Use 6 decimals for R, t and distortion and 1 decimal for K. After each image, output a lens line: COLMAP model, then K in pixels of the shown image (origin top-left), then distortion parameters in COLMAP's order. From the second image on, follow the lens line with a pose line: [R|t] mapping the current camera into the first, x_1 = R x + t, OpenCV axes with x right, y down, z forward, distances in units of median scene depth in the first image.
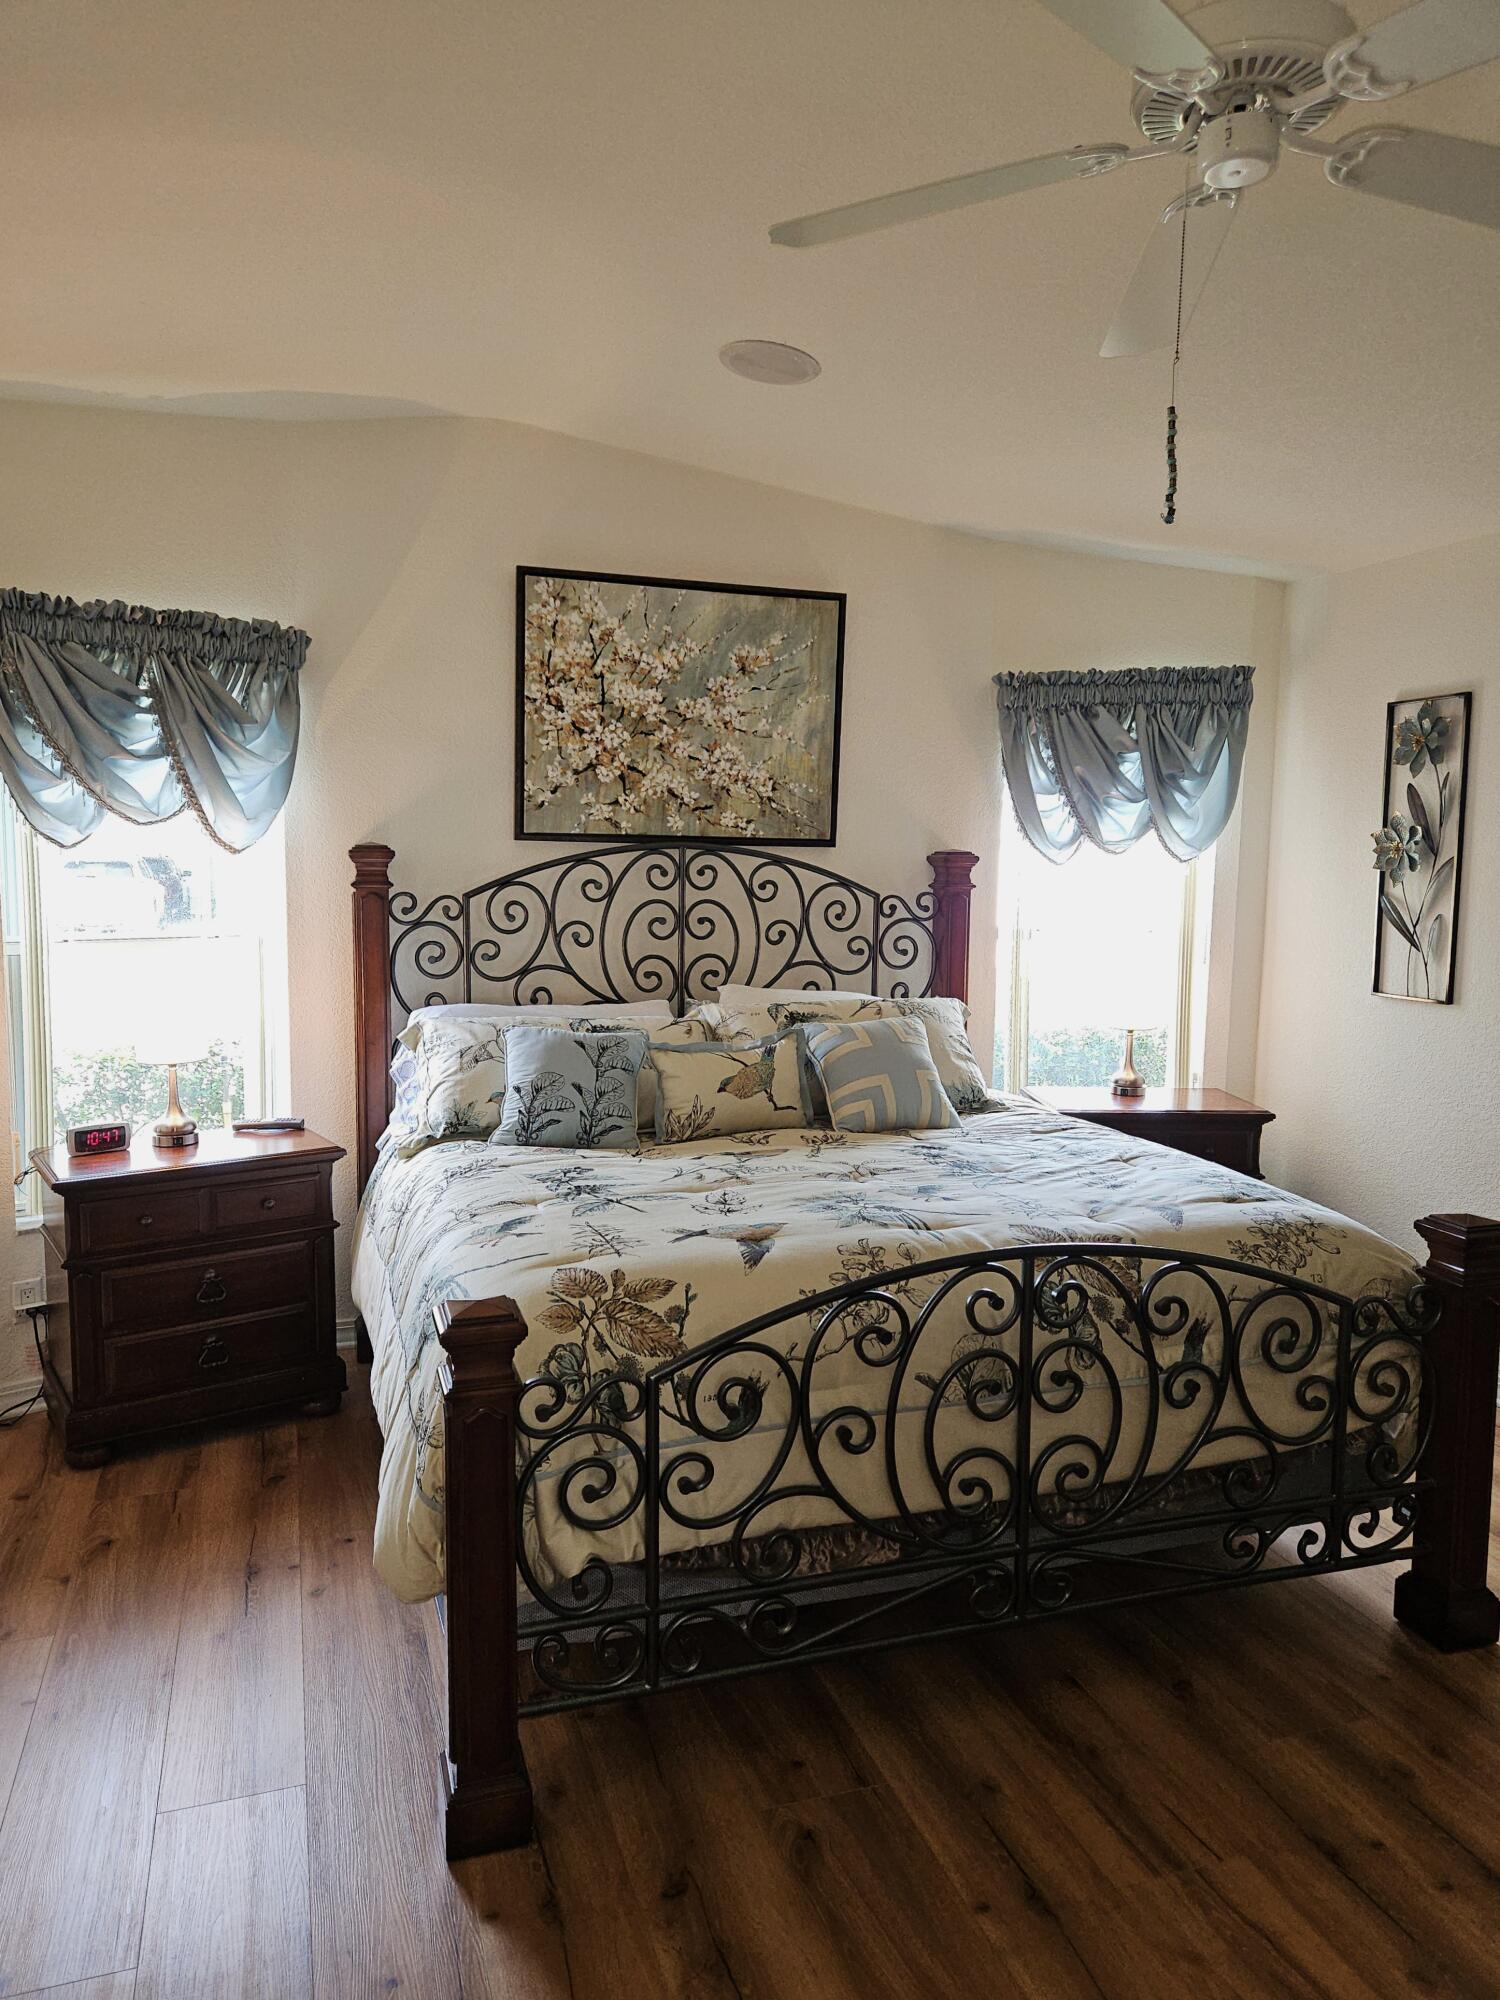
lens RADIAL K [[1347.4, 0, 658.8], [0, 1347.4, 985.6], [0, 0, 1]] dist [0.088812, -0.070994]
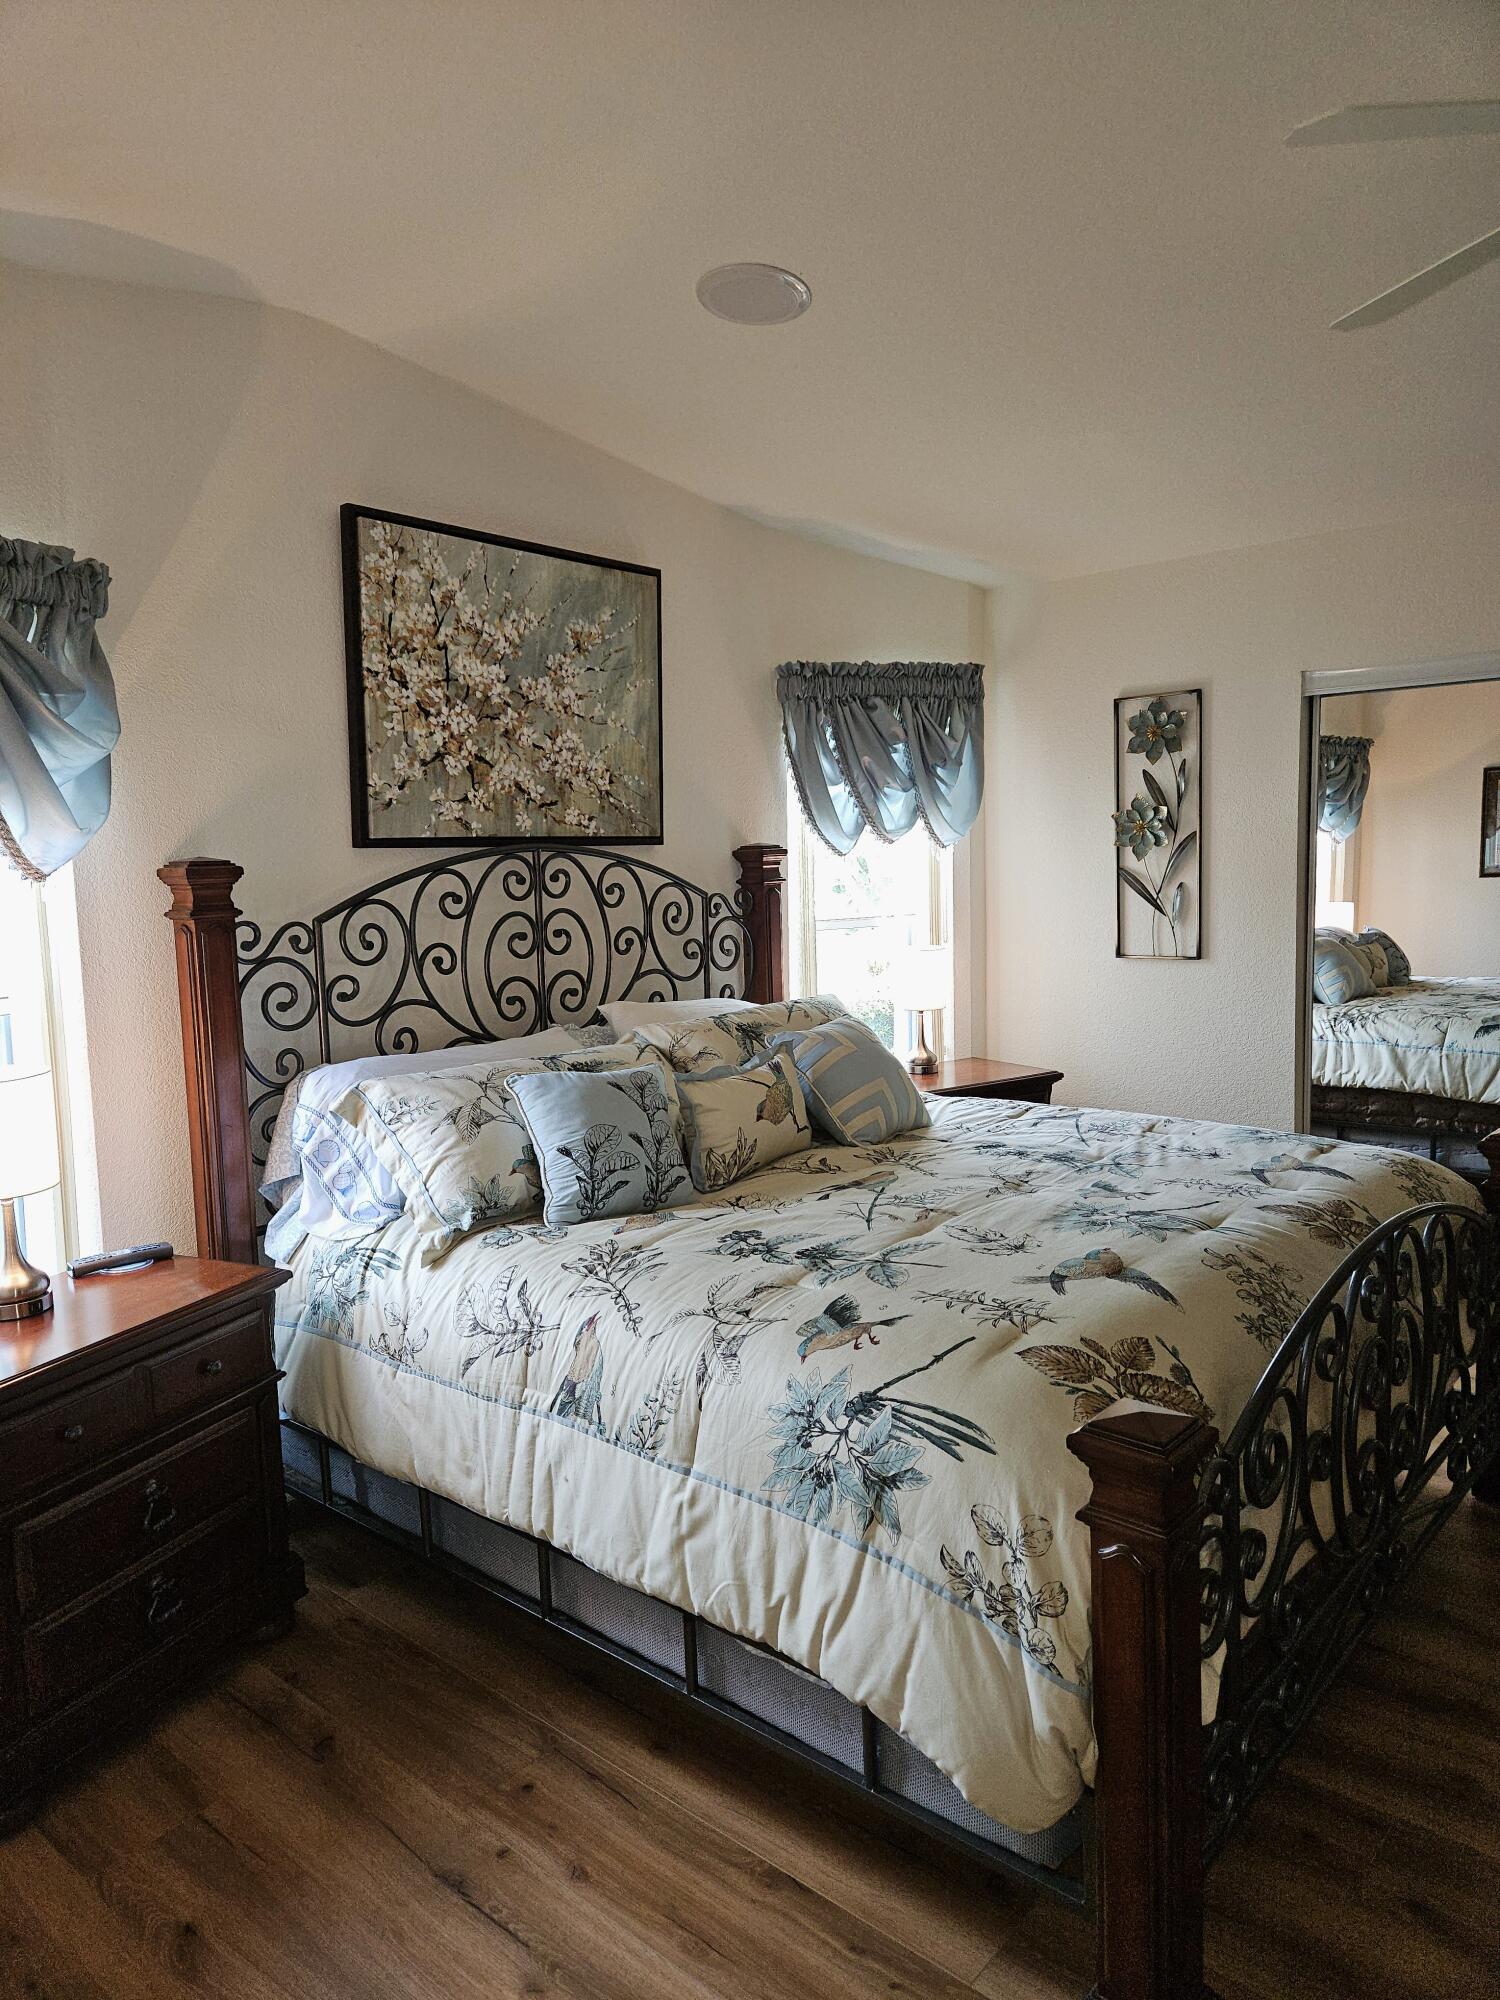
lens RADIAL K [[1347.4, 0, 658.8], [0, 1347.4, 985.6], [0, 0, 1]] dist [0.088812, -0.070994]
pose [[0.860752, -0.088425, 0.501285, -0.361832], [0.091720, 0.995620, 0.018134, -0.024929], [-0.500693, 0.030369, 0.865092, 0.218898]]
